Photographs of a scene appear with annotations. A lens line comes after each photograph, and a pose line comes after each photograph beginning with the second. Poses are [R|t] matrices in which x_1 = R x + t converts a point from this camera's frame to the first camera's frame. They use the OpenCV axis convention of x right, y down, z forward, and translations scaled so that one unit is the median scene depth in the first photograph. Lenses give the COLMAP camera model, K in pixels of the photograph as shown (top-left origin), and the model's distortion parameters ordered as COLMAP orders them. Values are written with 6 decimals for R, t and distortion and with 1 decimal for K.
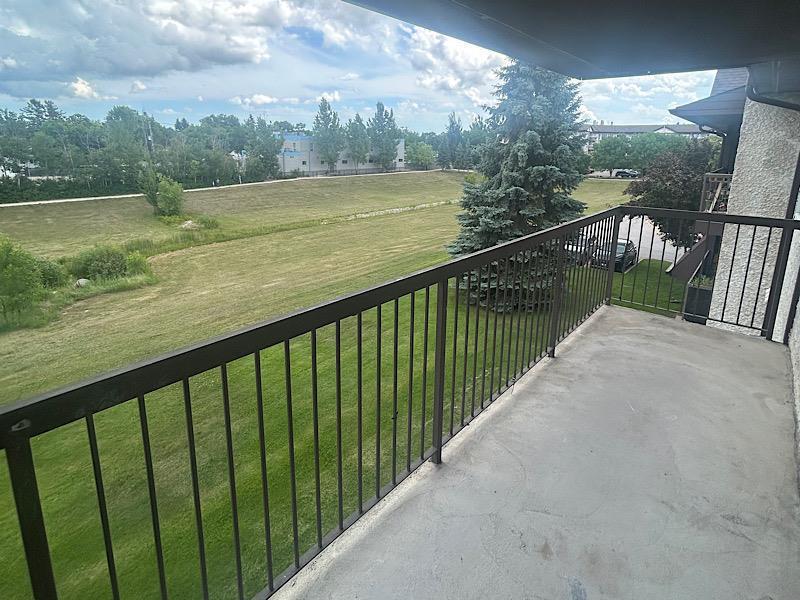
lens RADIAL K [[548.8, 0, 399.2], [0, 548.8, 300.4], [0, 0, 1]] dist [0.005914, 0.003903]
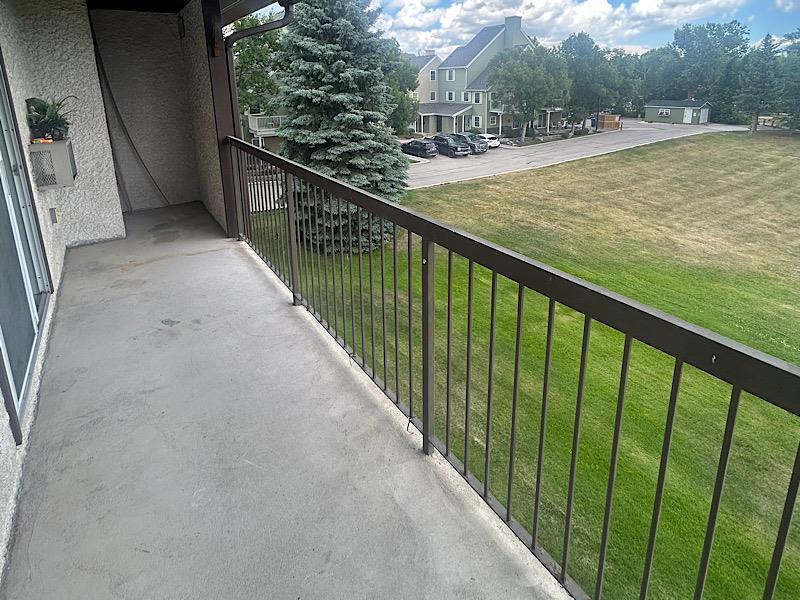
lens RADIAL K [[598.0, 0, 400.2], [0, 598.0, 298.7], [0, 0, 1]] dist [0.003747, -0.008124]
pose [[-0.522956, 0.282145, -0.804308, 0.965611], [-0.223475, 0.865229, 0.448818, -0.380305], [0.822543, 0.414455, -0.389424, 1.531495]]
